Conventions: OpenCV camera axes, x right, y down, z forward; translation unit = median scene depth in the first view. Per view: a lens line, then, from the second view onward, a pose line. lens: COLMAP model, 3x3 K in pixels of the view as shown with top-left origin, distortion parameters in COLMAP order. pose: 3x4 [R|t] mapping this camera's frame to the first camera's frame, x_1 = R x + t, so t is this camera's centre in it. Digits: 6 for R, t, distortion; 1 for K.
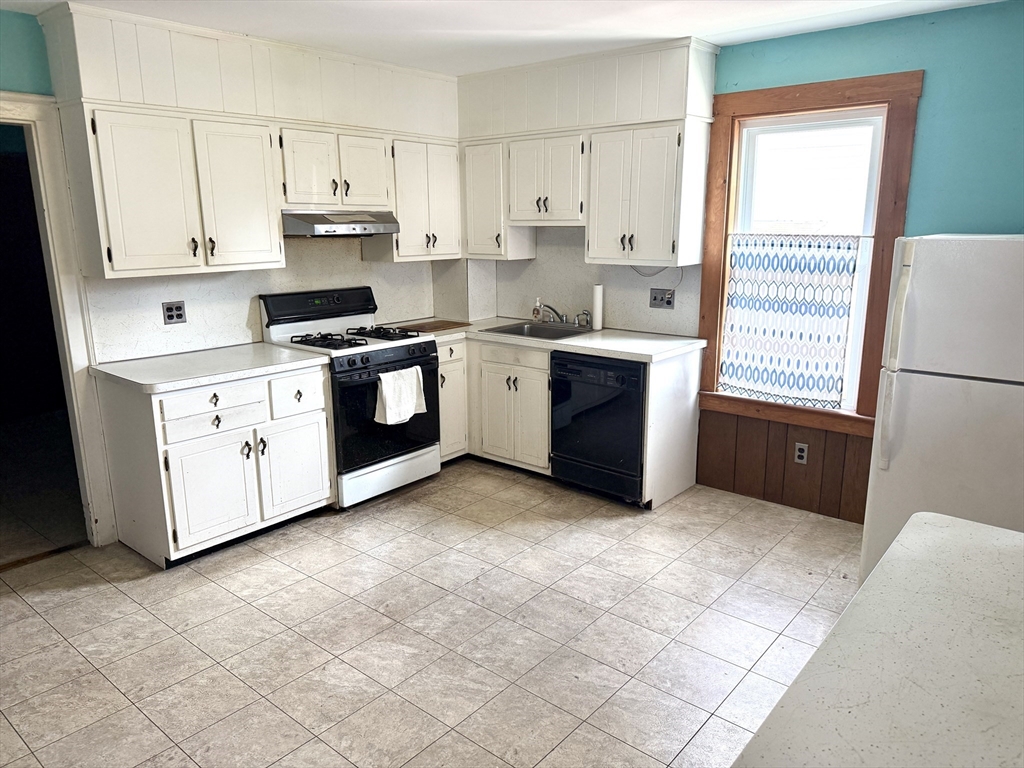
lens RADIAL K [[720.7, 0, 509.4], [0, 720.7, 382.6], [0, 0, 1]] dist [0.089541, -0.135667]
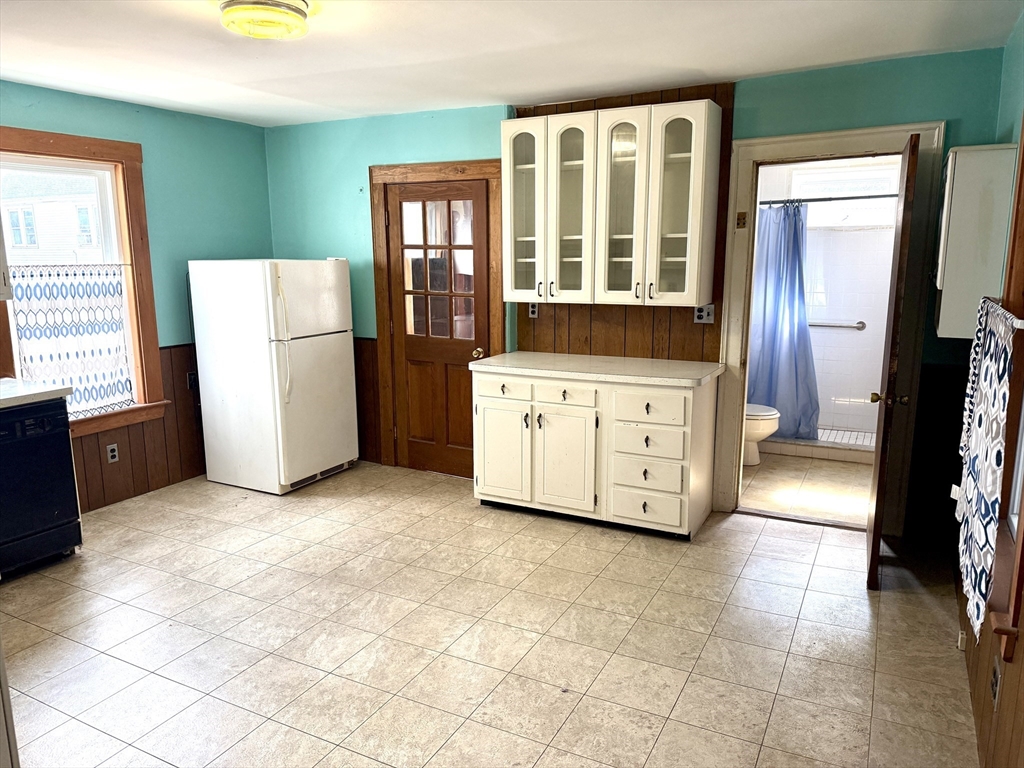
lens RADIAL K [[720.7, 0, 509.4], [0, 720.7, 382.6], [0, 0, 1]] dist [0.089541, -0.135667]
pose [[-0.212824, -0.166296, 0.962835, -0.858668], [0.227116, 0.950001, 0.214281, -0.118637], [-0.950329, 0.264279, -0.164414, 0.593391]]
